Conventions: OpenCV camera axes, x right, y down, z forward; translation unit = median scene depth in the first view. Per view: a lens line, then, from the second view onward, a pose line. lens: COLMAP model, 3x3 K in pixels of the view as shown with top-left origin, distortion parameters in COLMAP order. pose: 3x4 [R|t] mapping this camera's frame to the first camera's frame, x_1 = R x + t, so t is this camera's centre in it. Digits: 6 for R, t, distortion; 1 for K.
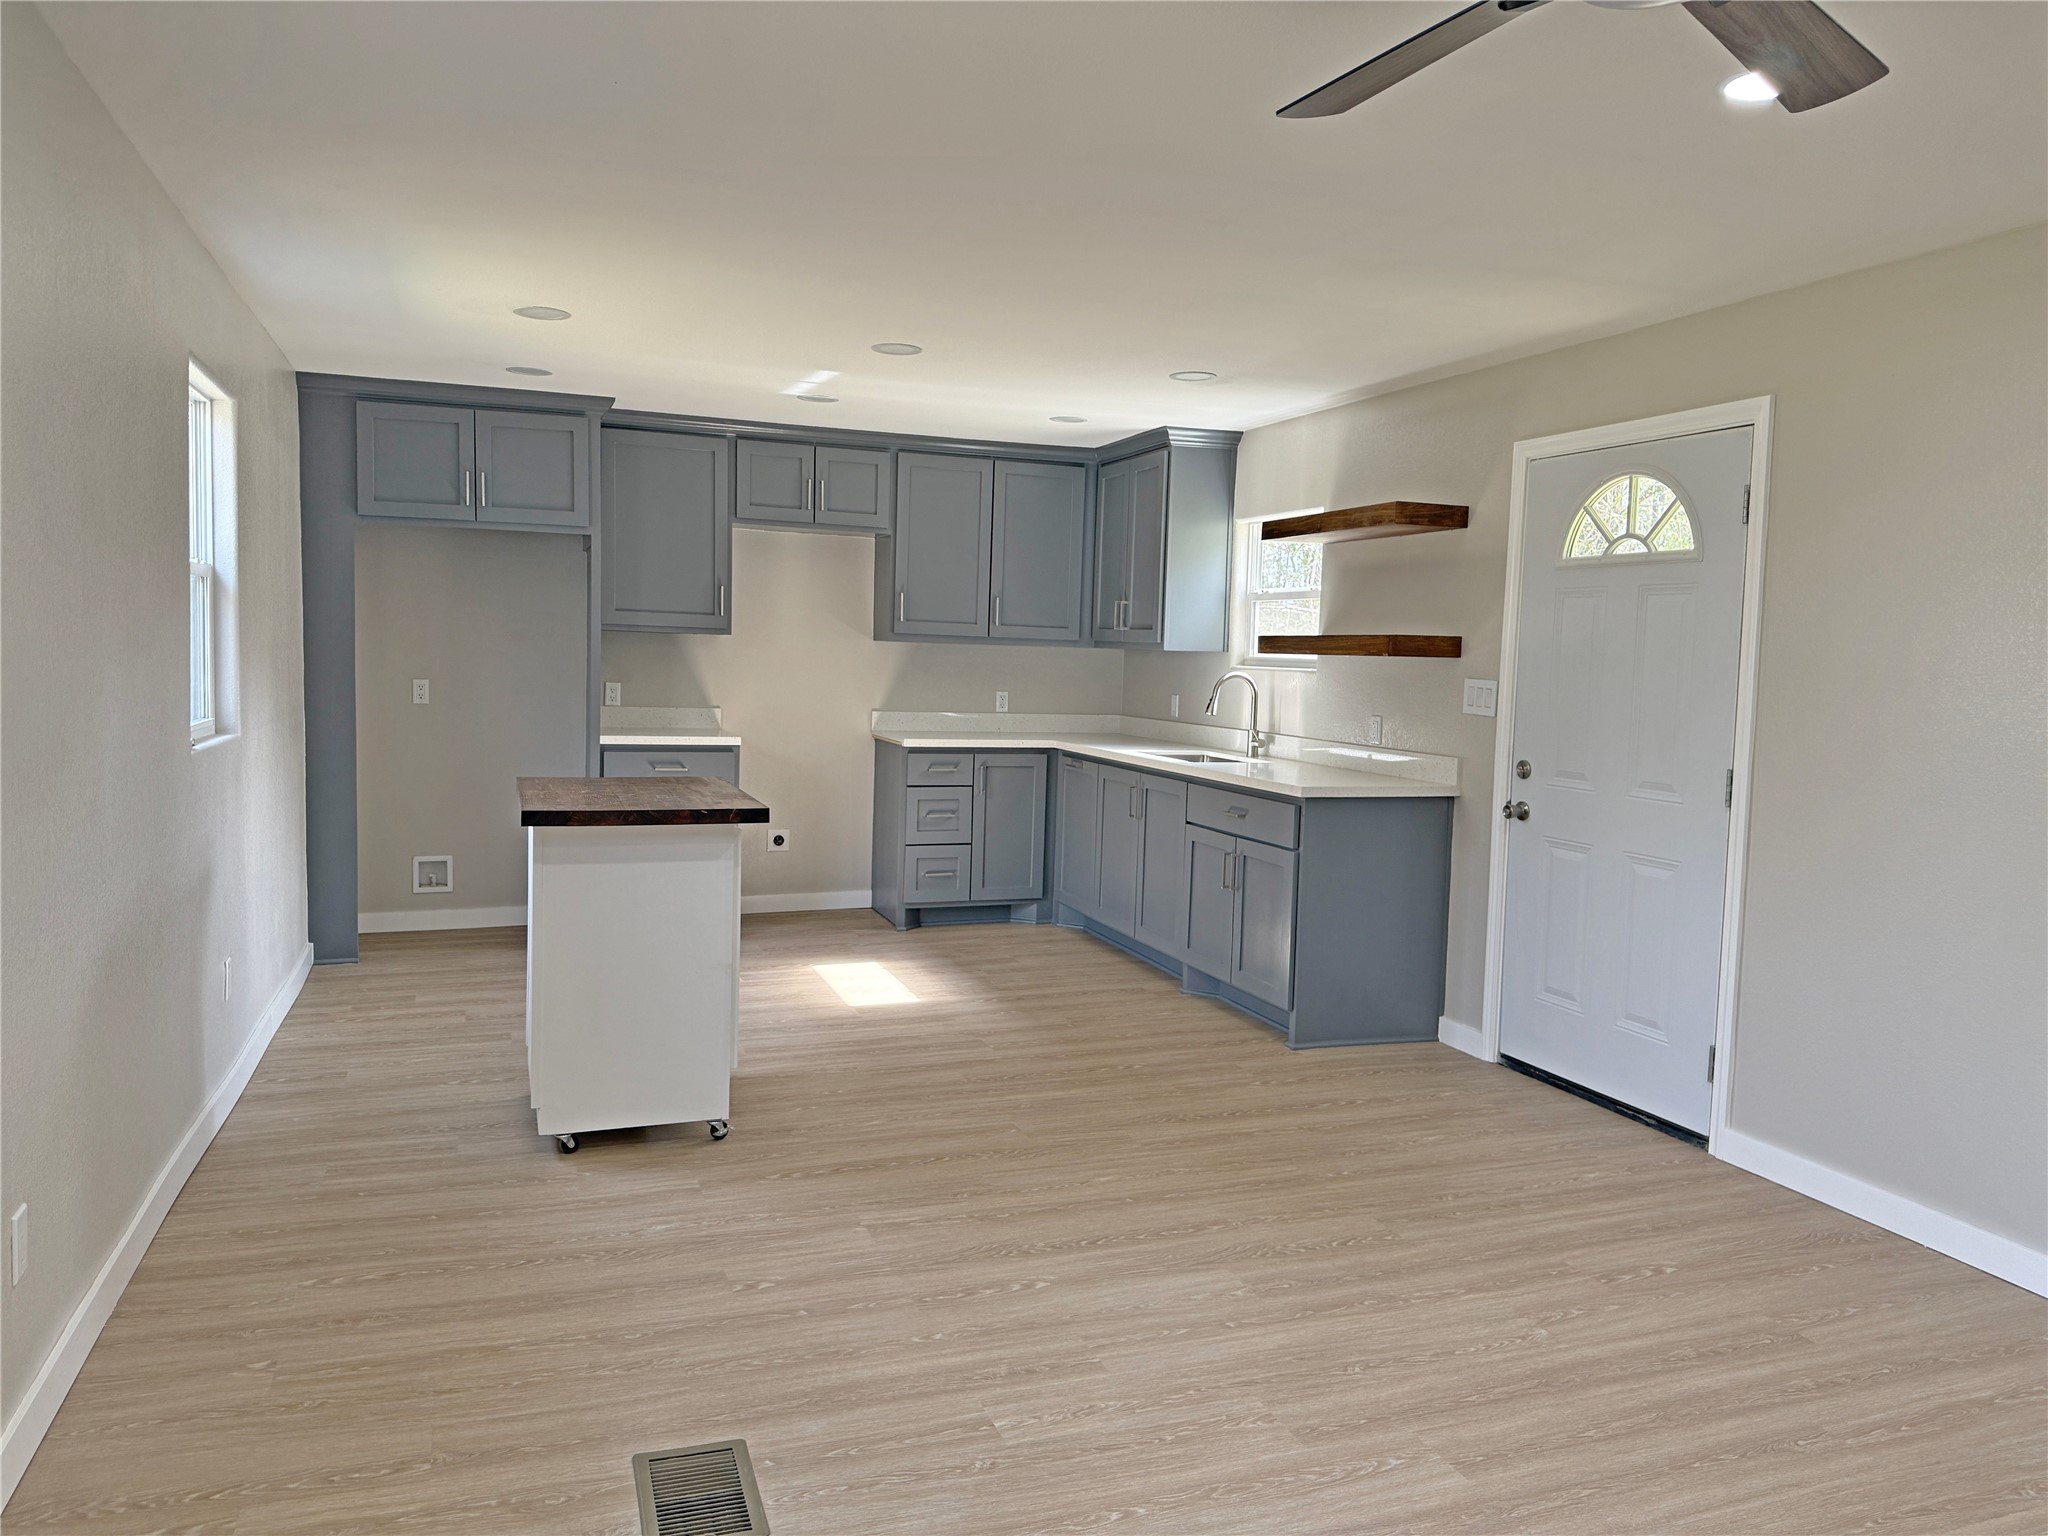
lens RADIAL K [[1455.4, 0, 1024.0], [0, 1455.4, 768.0], [0, 0, 1]] dist [0.074612, -0.104277]
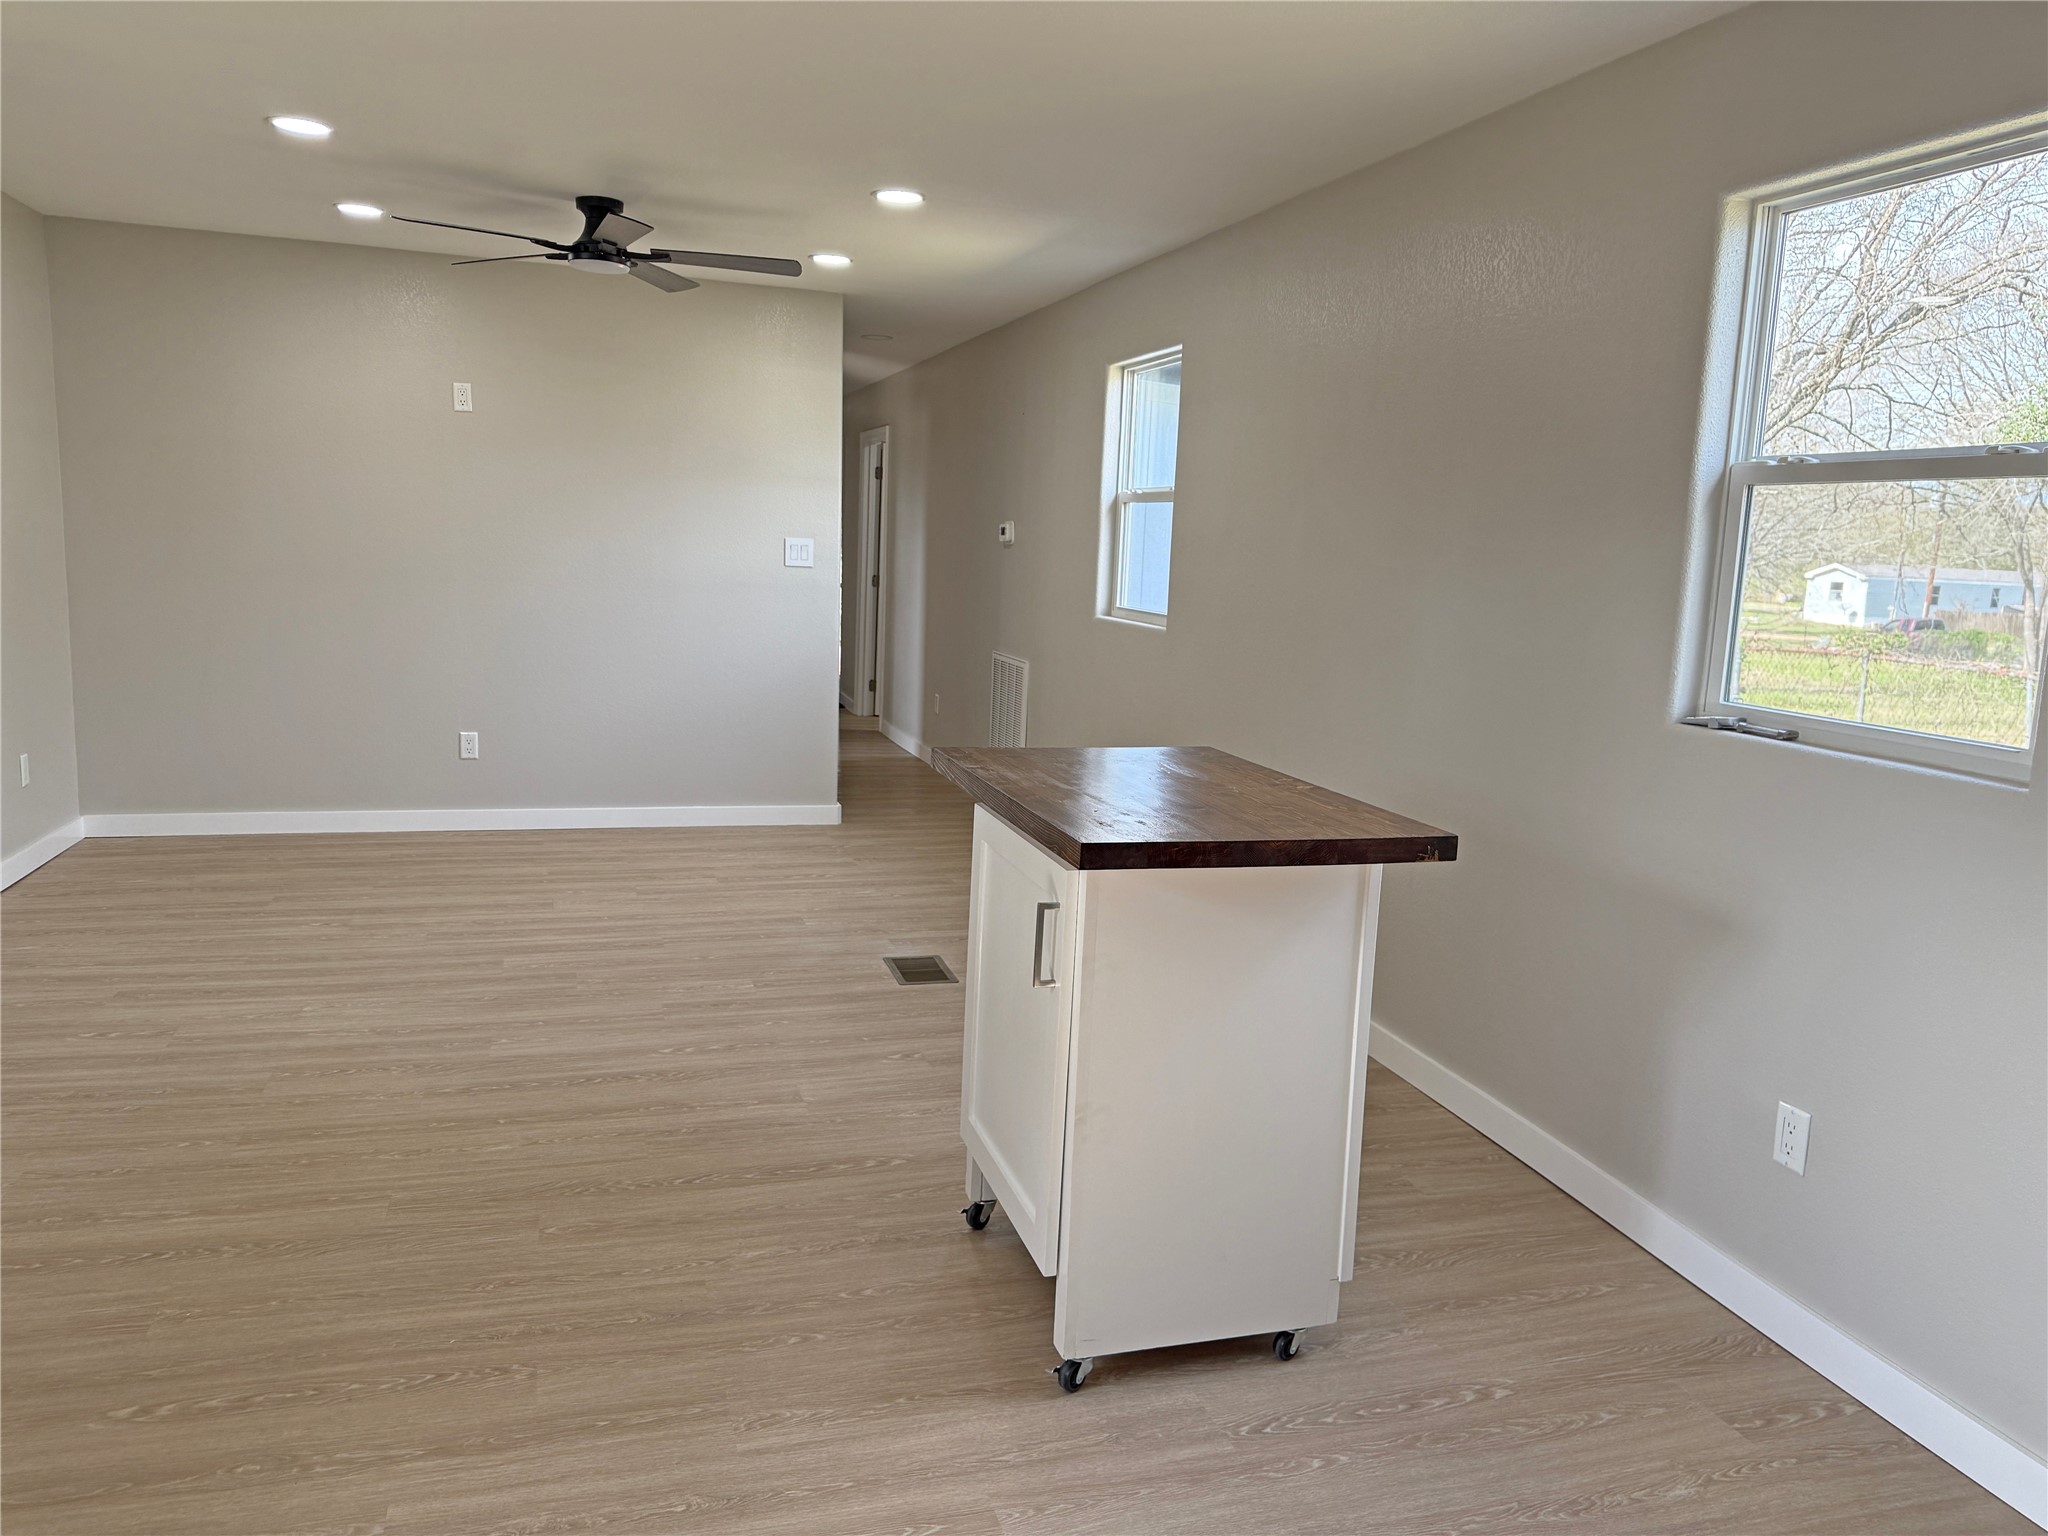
lens RADIAL K [[1455.4, 0, 1024.0], [0, 1455.4, 768.0], [0, 0, 1]] dist [0.074612, -0.104277]
pose [[-0.996143, -0.080169, 0.035669, -0.284444], [-0.069468, 0.968879, 0.237586, -0.164572], [-0.053606, 0.234192, -0.970711, 1.964810]]
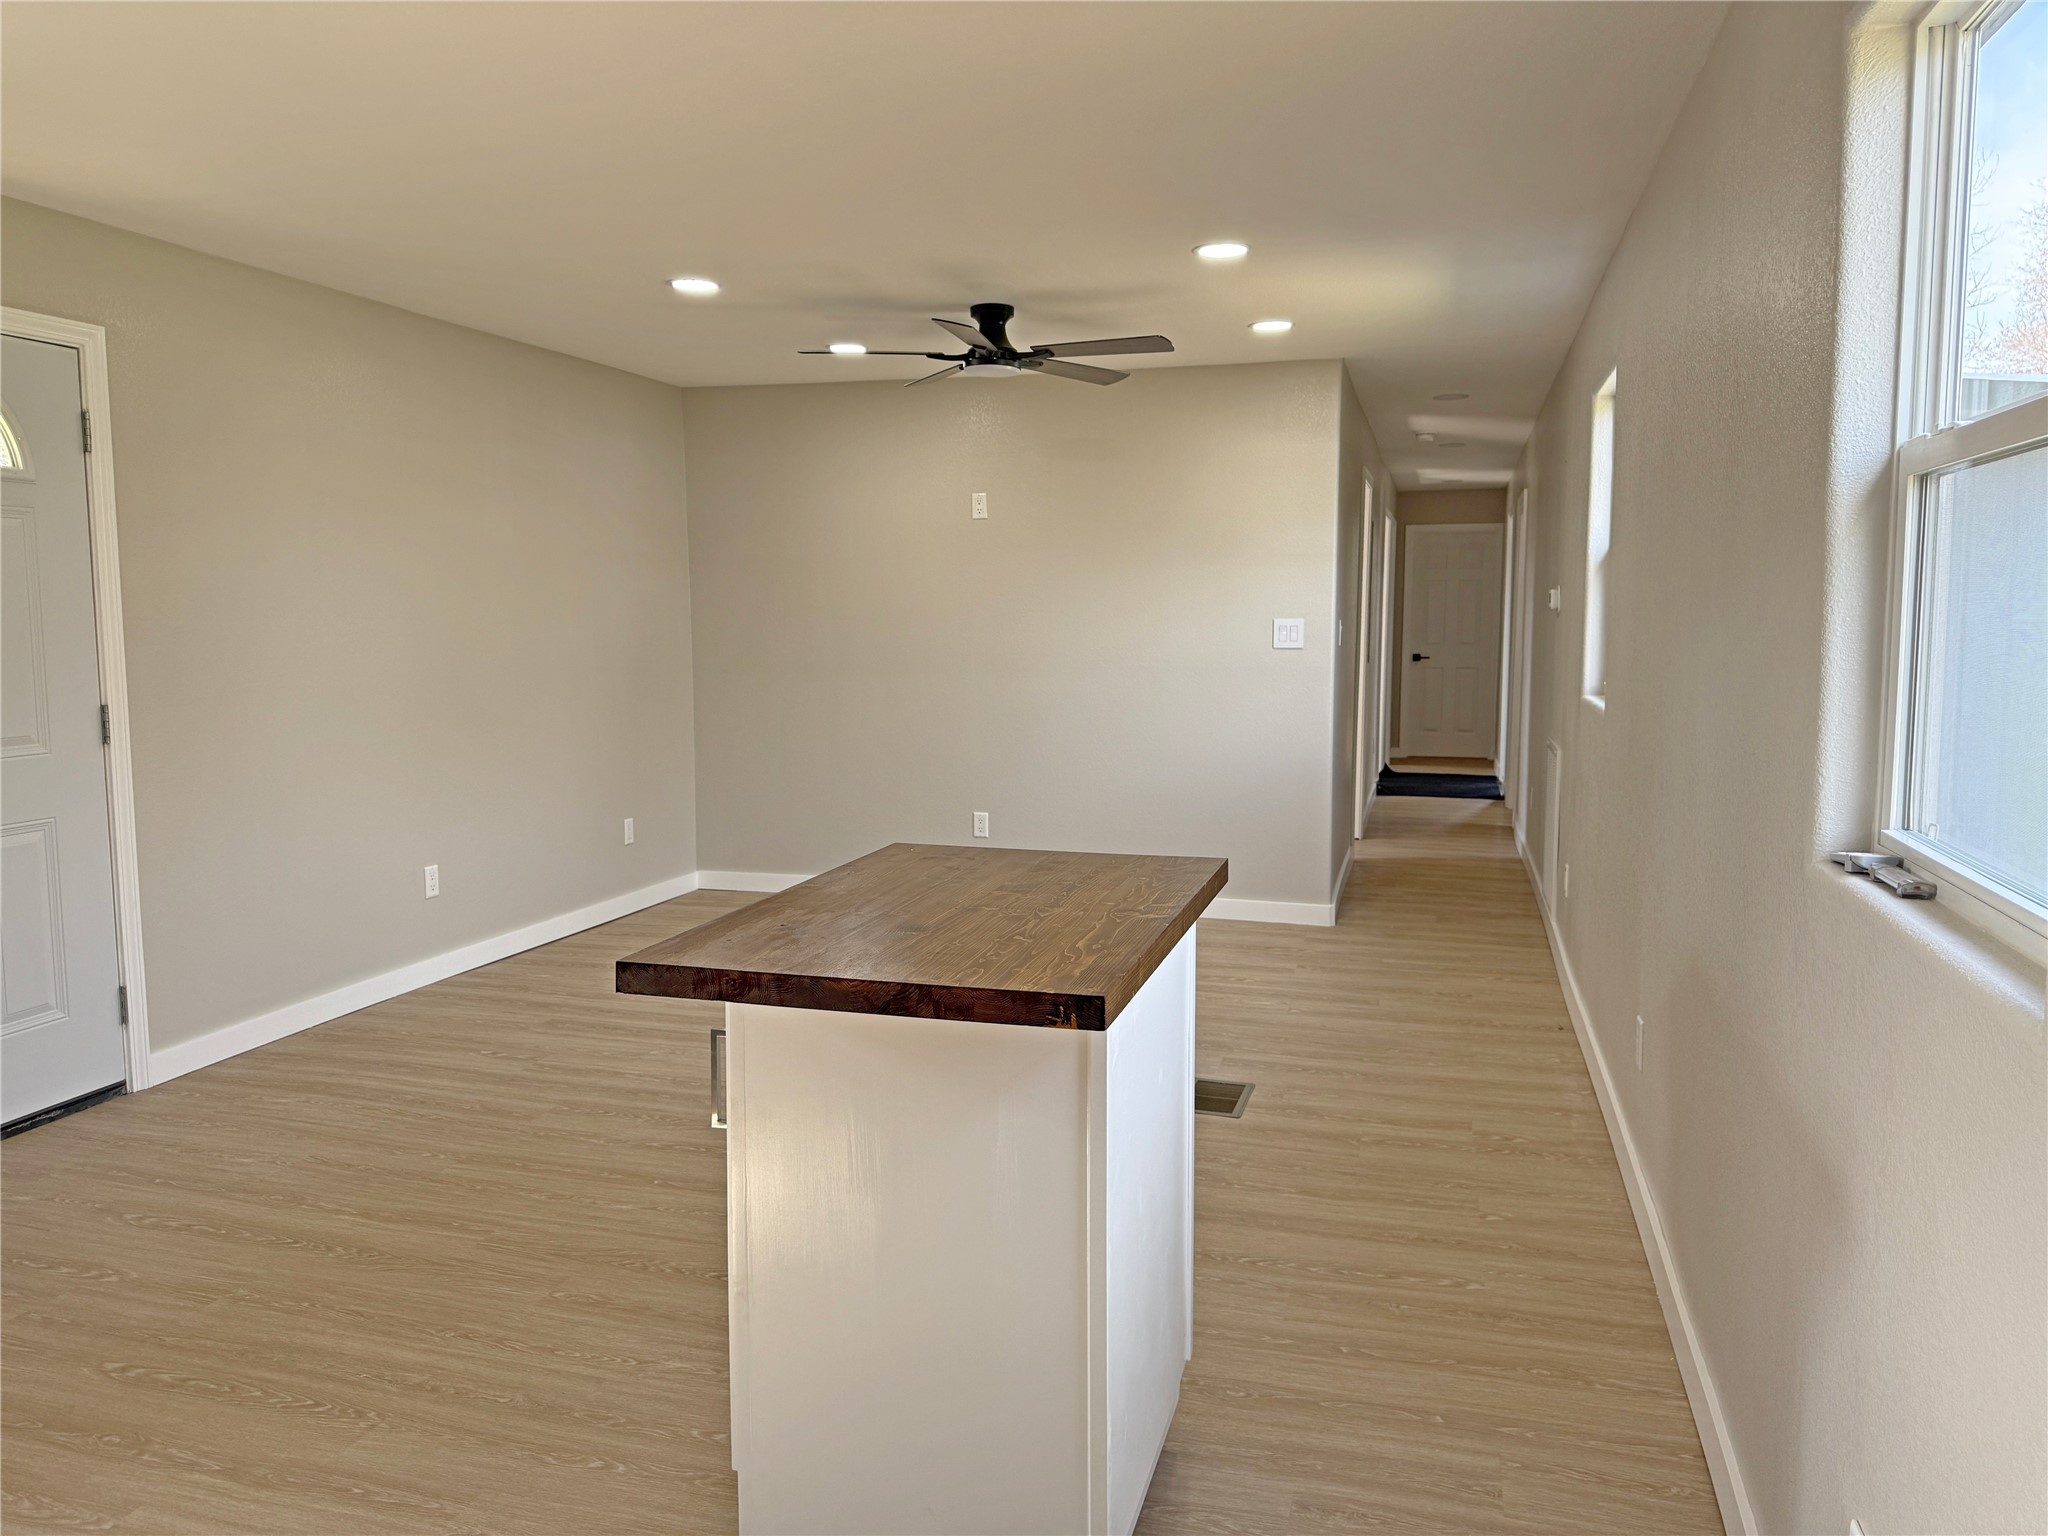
lens RADIAL K [[1455.4, 0, 1024.0], [0, 1455.4, 768.0], [0, 0, 1]] dist [0.074612, -0.104277]
pose [[-0.808042, -0.093548, 0.581650, -0.704000], [0.025744, 0.980762, 0.193502, -0.157941], [-0.588562, 0.171332, -0.790088, 1.701312]]
